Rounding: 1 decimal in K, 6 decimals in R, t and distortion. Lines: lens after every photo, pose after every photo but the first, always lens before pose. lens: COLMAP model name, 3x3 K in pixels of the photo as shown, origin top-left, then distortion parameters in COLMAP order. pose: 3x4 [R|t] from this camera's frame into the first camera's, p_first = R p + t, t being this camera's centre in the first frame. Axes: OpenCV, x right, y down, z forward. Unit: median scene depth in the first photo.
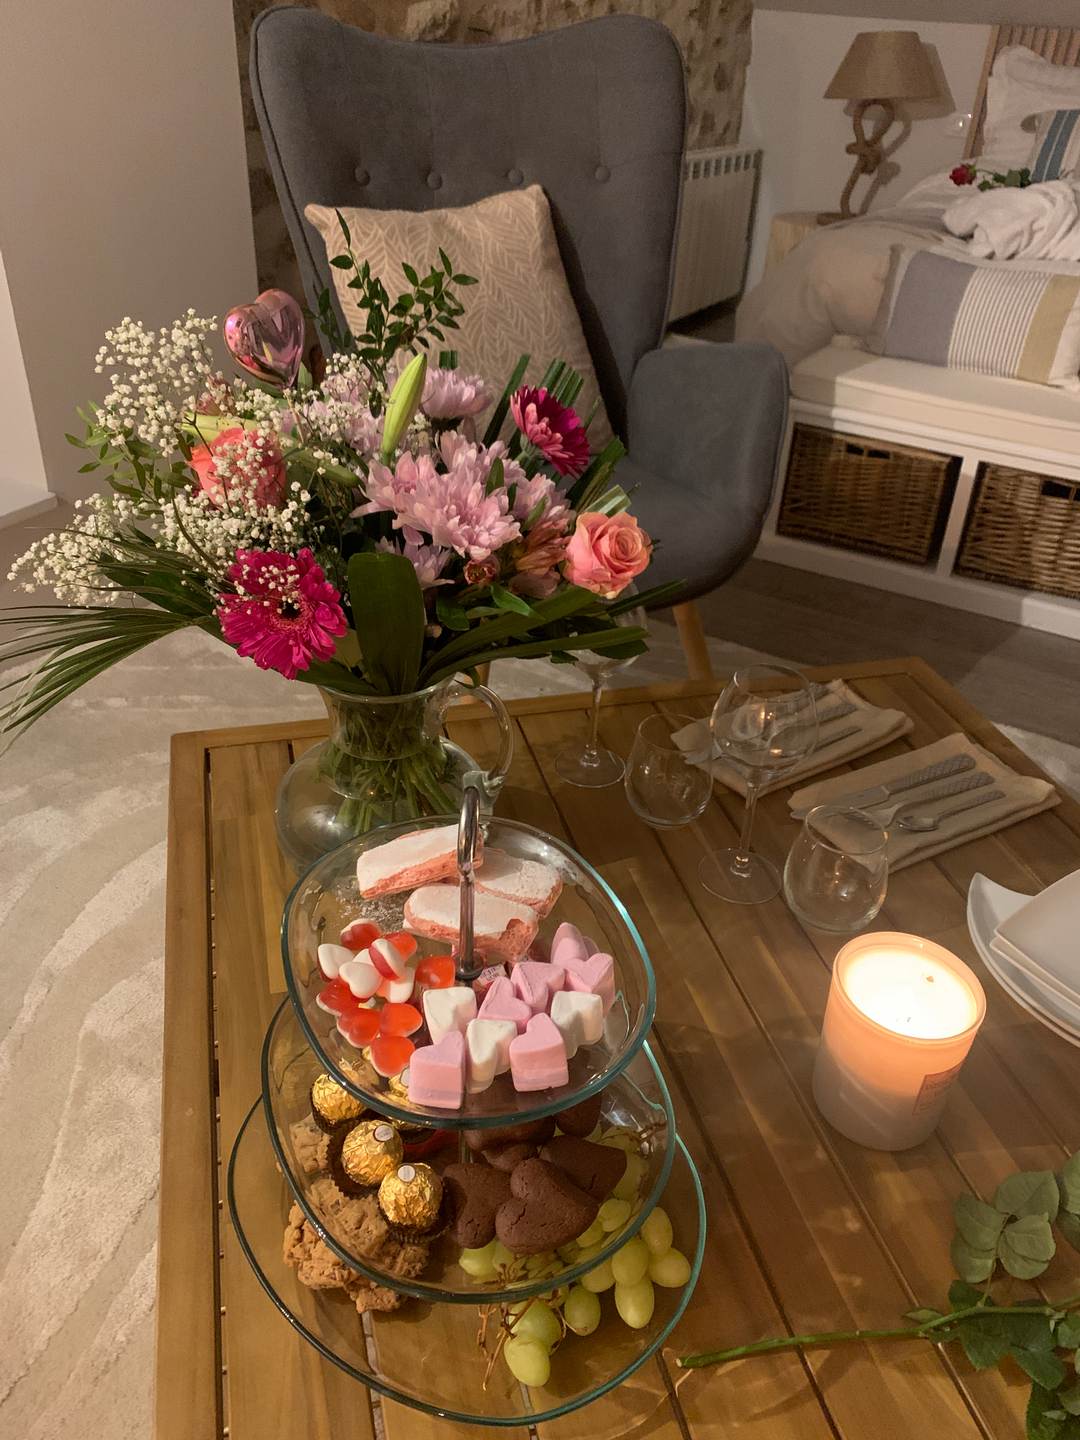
lens RADIAL K [[1105.8, 0, 540.0], [0, 1105.8, 720.0], [0, 0, 1]] dist [0.008148, -0.005635]
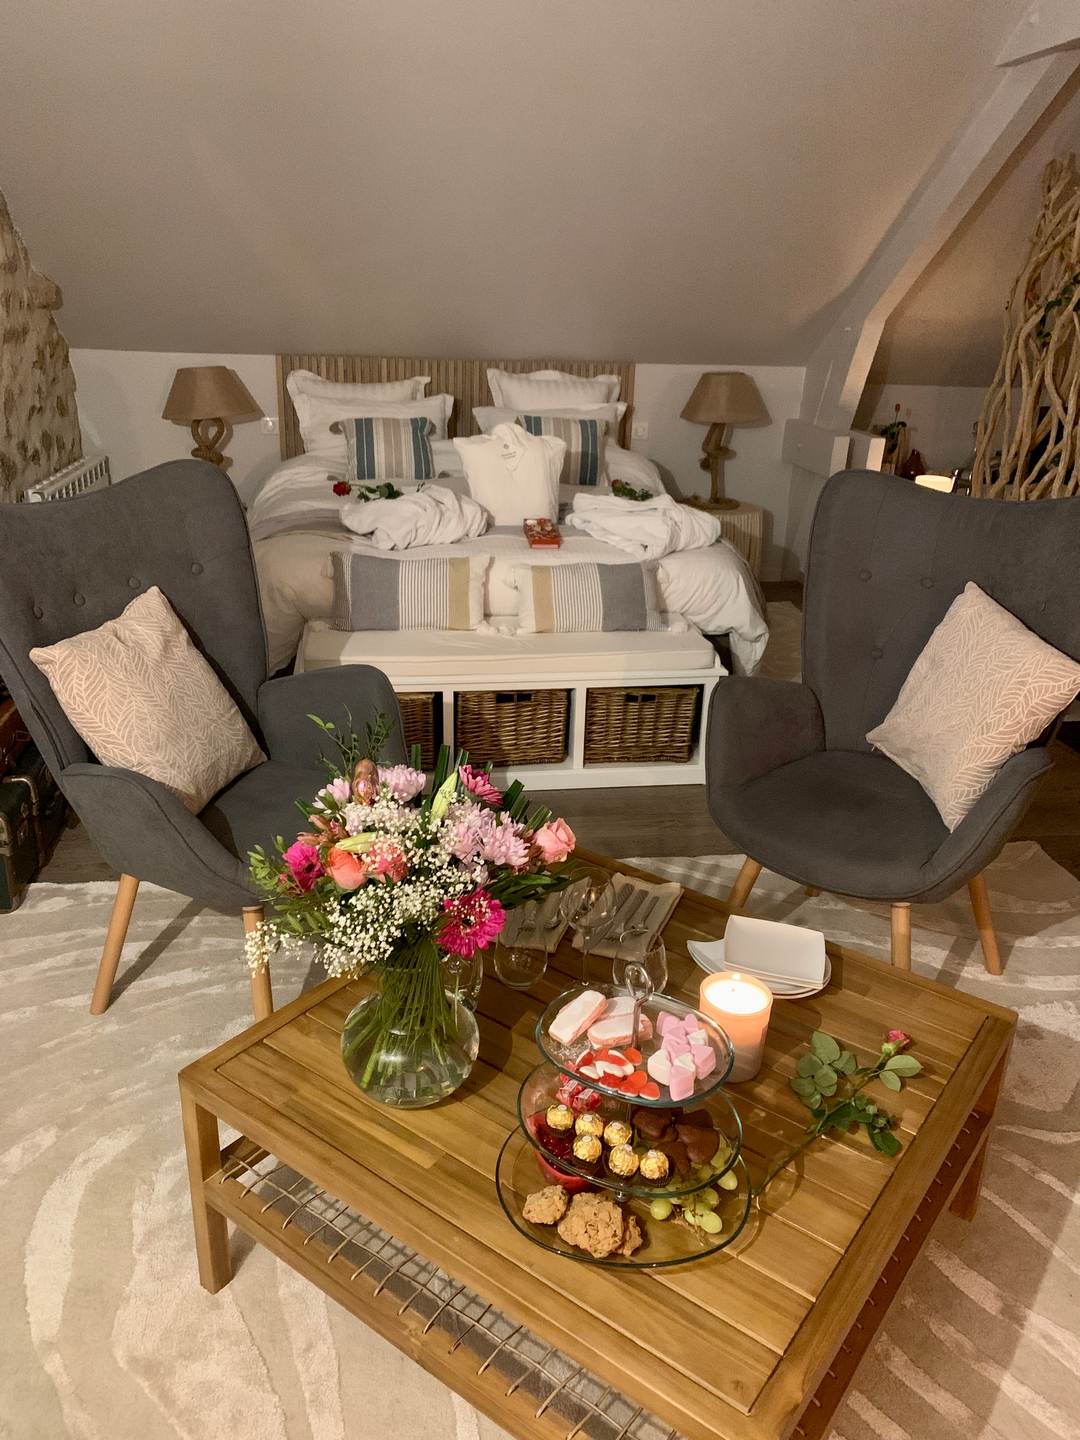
lens RADIAL K [[1105.8, 0, 540.0], [0, 1105.8, 720.0], [0, 0, 1]] dist [0.008148, -0.005635]
pose [[0.785966, -0.248906, 0.565953, -0.313116], [0.340531, 0.938301, -0.060247, -0.075496], [-0.516038, 0.240076, 0.822233, -0.199647]]
